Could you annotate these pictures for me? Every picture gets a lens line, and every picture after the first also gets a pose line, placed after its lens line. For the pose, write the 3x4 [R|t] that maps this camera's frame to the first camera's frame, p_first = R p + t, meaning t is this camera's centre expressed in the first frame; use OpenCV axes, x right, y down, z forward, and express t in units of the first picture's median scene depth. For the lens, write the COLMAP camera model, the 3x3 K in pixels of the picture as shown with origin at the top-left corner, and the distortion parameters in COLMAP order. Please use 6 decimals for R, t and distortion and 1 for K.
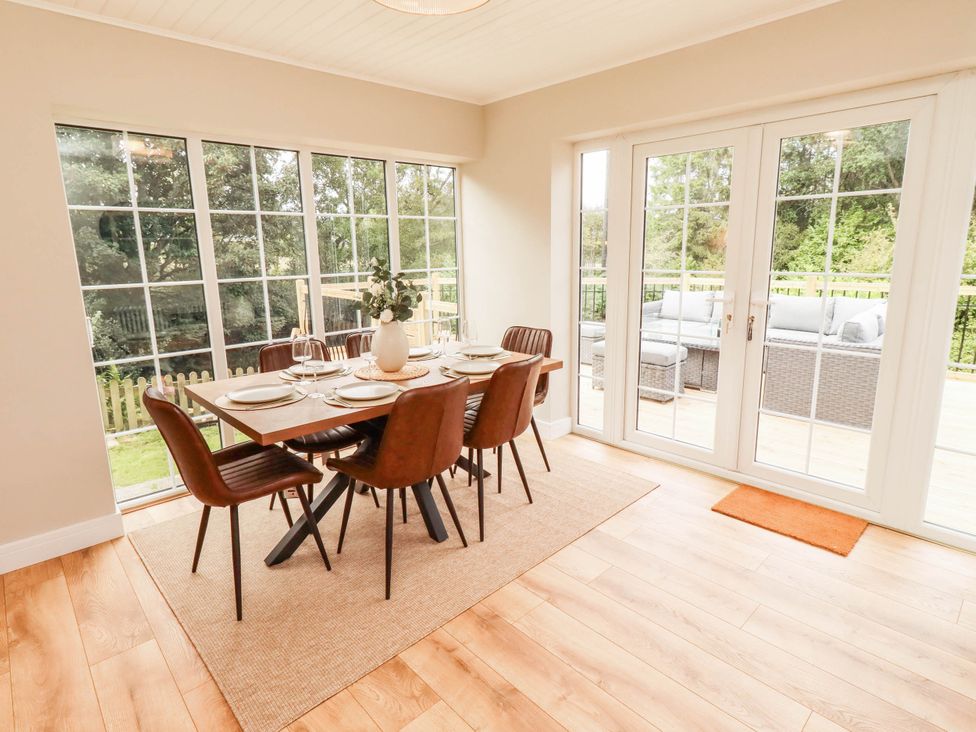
lens RADIAL K [[521.9, 0, 493.8], [0, 521.9, 359.4], [0, 0, 1]] dist [-0.006428, -0.000208]
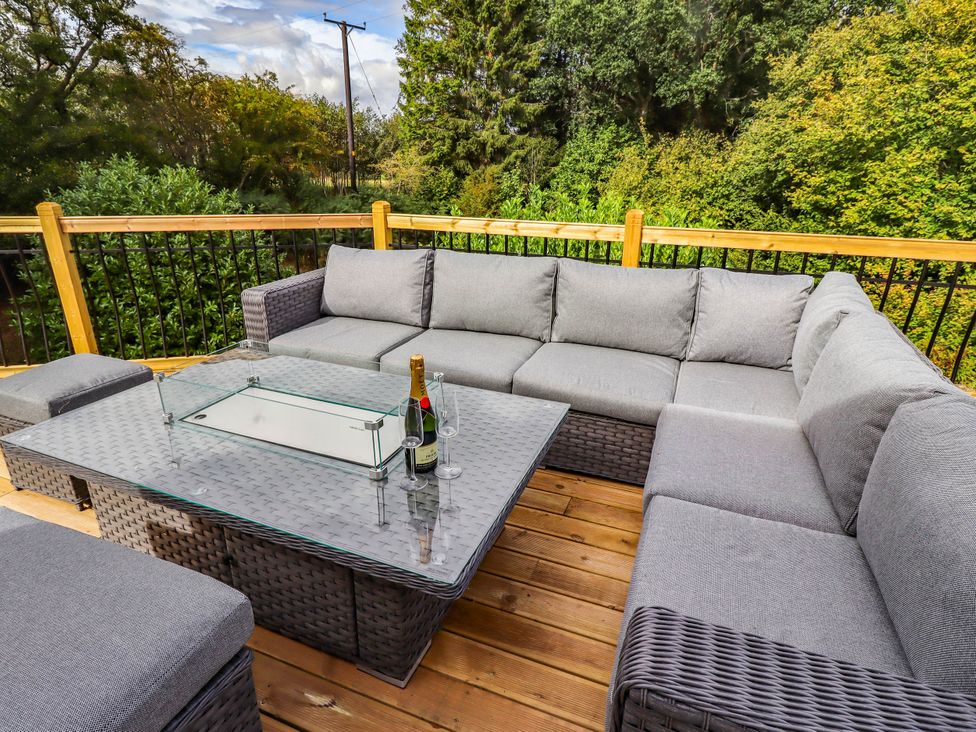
lens RADIAL K [[521.9, 0, 484.6], [0, 521.9, 365.0], [0, 0, 1]] dist [-0.006428, -0.000208]
pose [[0.921609, -0.119501, 0.369264, 0.069239], [0.058907, 0.983465, 0.171249, -0.026290], [-0.383623, -0.136073, 0.913410, 0.139339]]
